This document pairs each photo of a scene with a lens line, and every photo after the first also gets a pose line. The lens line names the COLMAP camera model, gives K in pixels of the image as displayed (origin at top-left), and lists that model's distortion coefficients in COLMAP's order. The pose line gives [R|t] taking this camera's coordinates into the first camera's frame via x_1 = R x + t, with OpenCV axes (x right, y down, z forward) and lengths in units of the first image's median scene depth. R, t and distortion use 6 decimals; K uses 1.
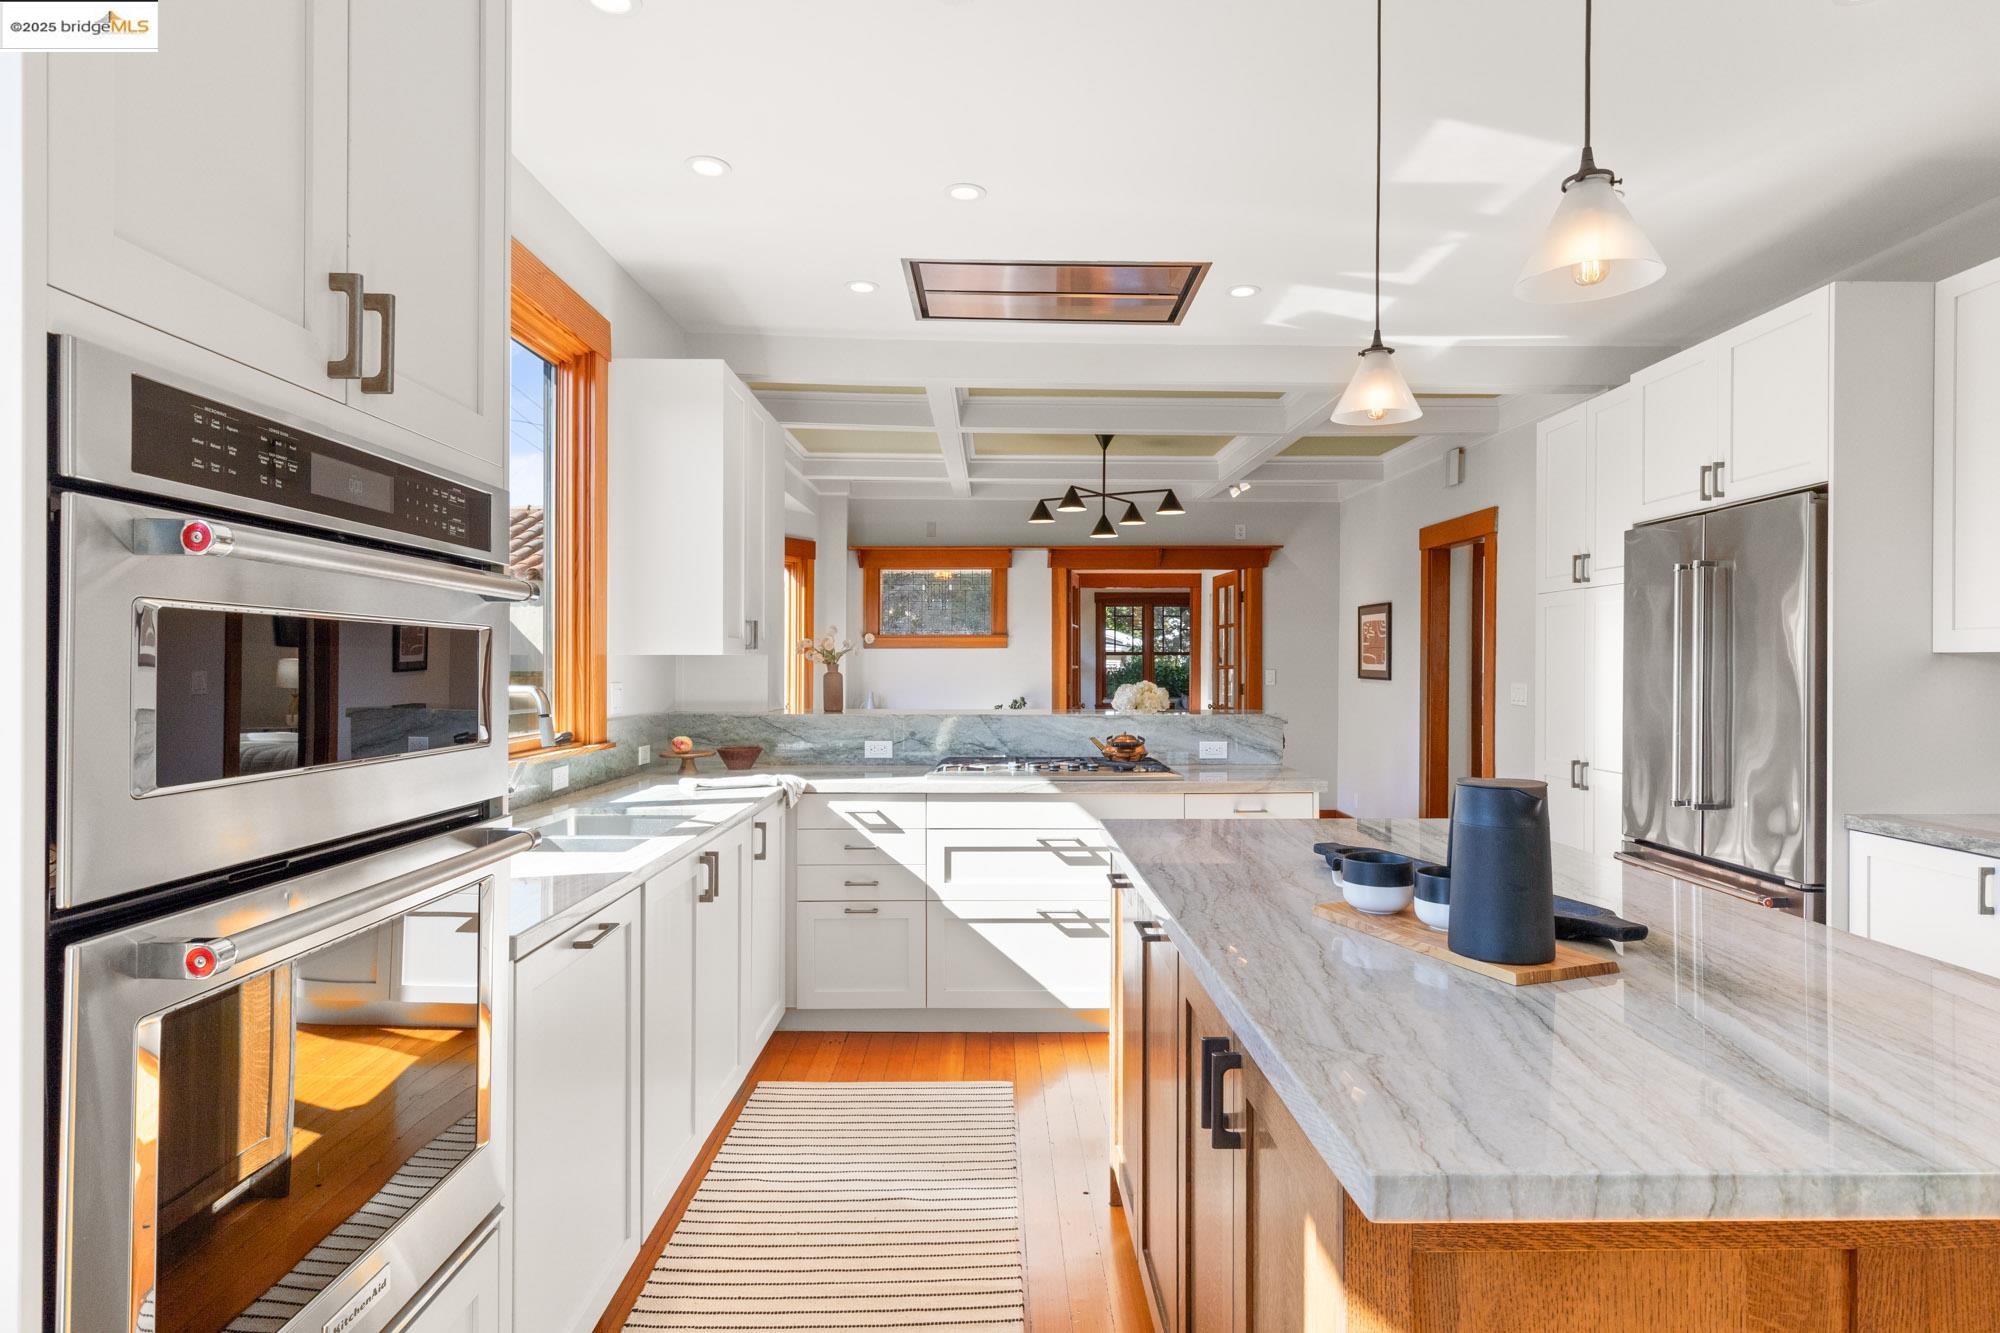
lens RADIAL K [[1087.7, 0, 1017.2], [0, 1087.7, 665.5], [0, 0, 1]] dist [0.002223, 0.001849]
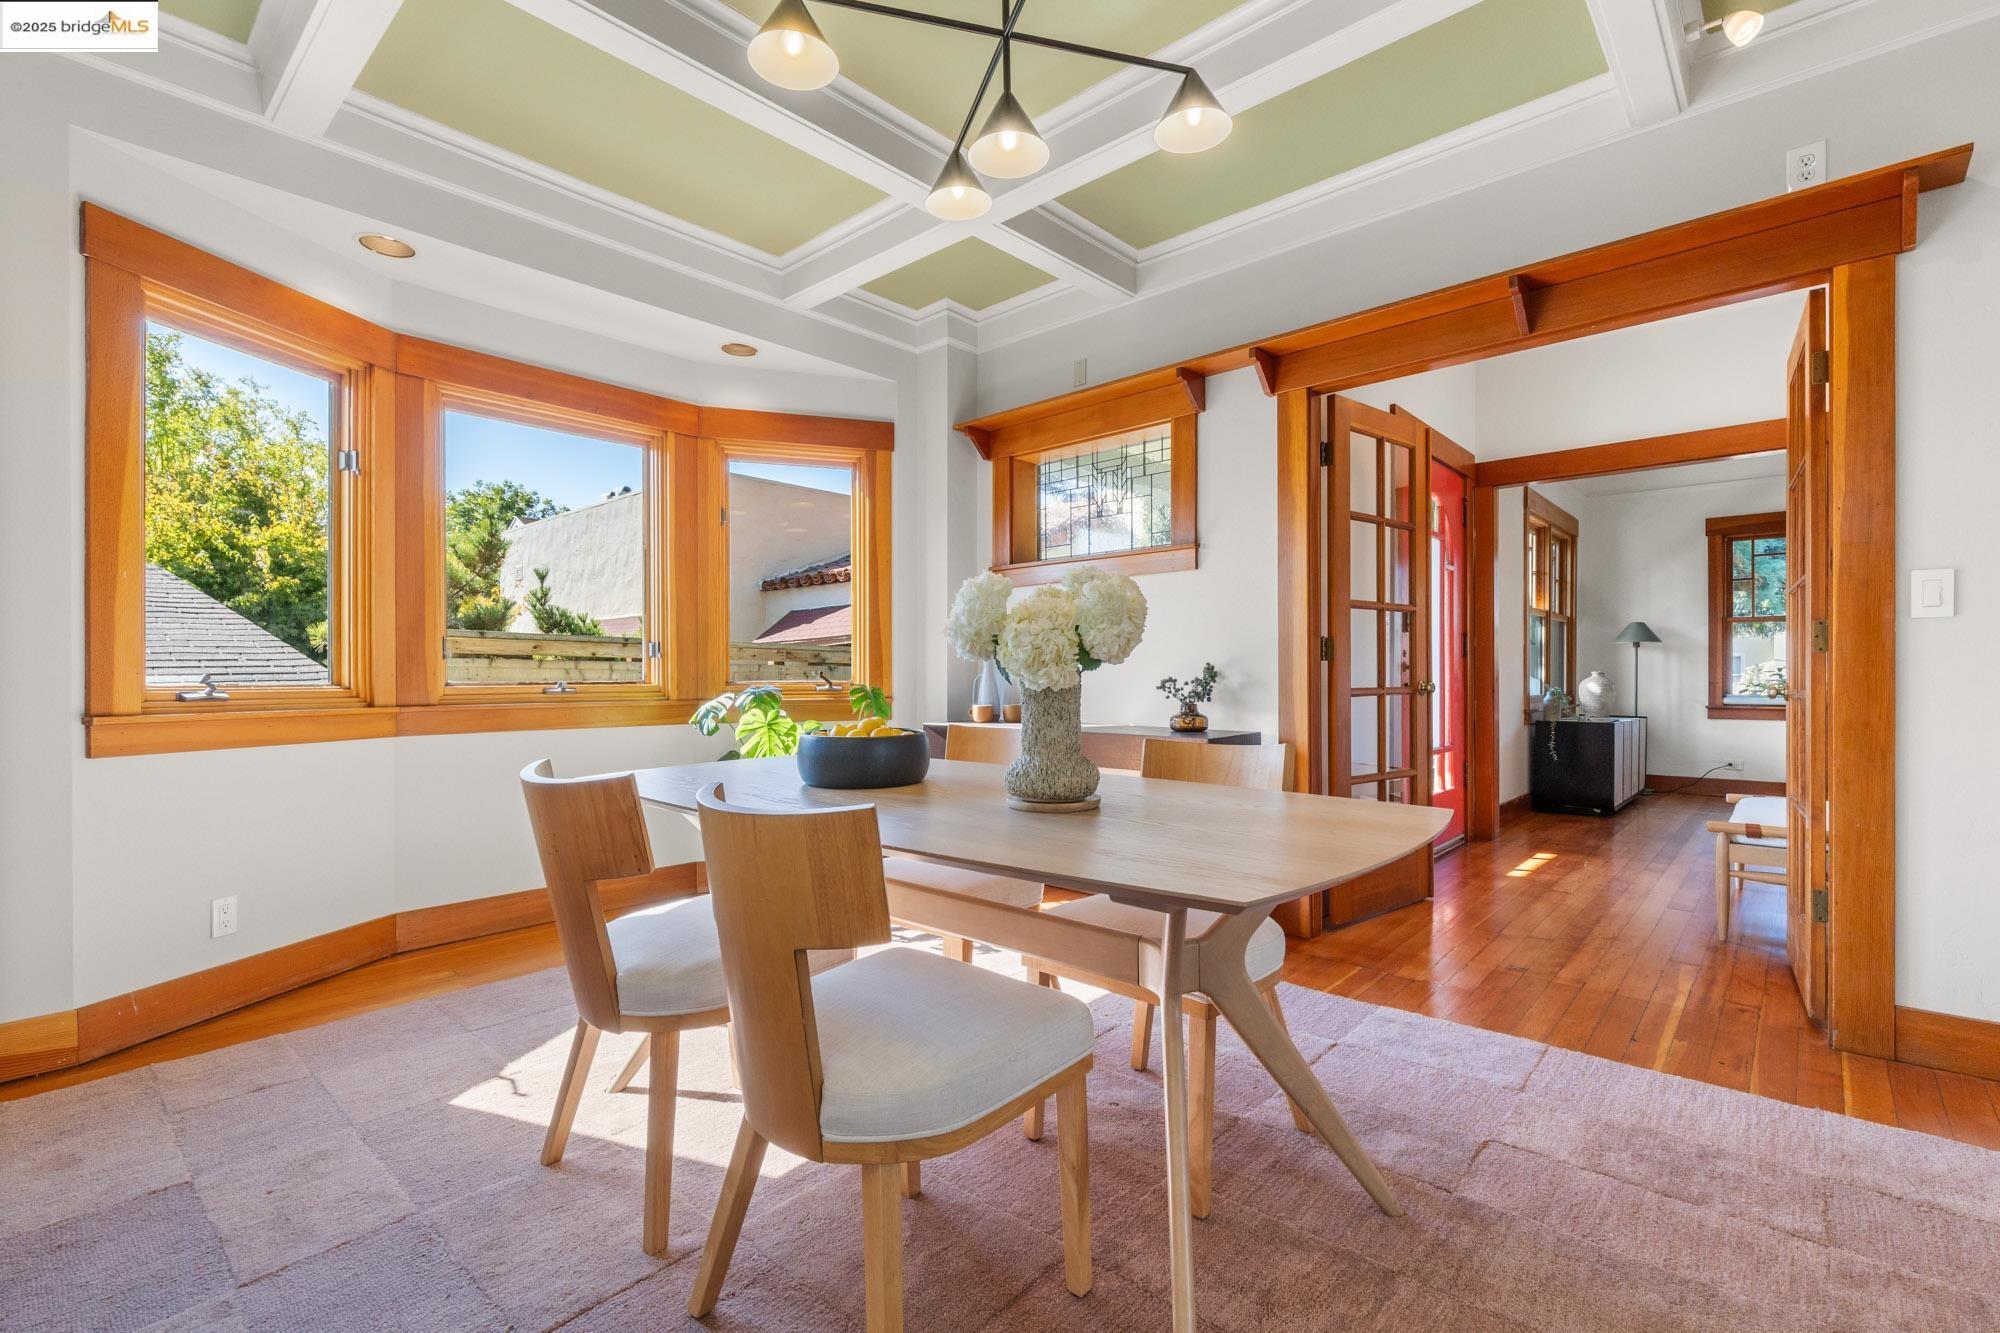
lens RADIAL K [[904.7, 0, 1014.8], [0, 904.7, 671.5], [0, 0, 1]] dist [0.004726, -0.001114]
pose [[0.739441, -0.008059, -0.673173, 0.493531], [0.002371, 0.999953, -0.009366, 0.082115], [0.673218, 0.005330, 0.739425, 1.447950]]
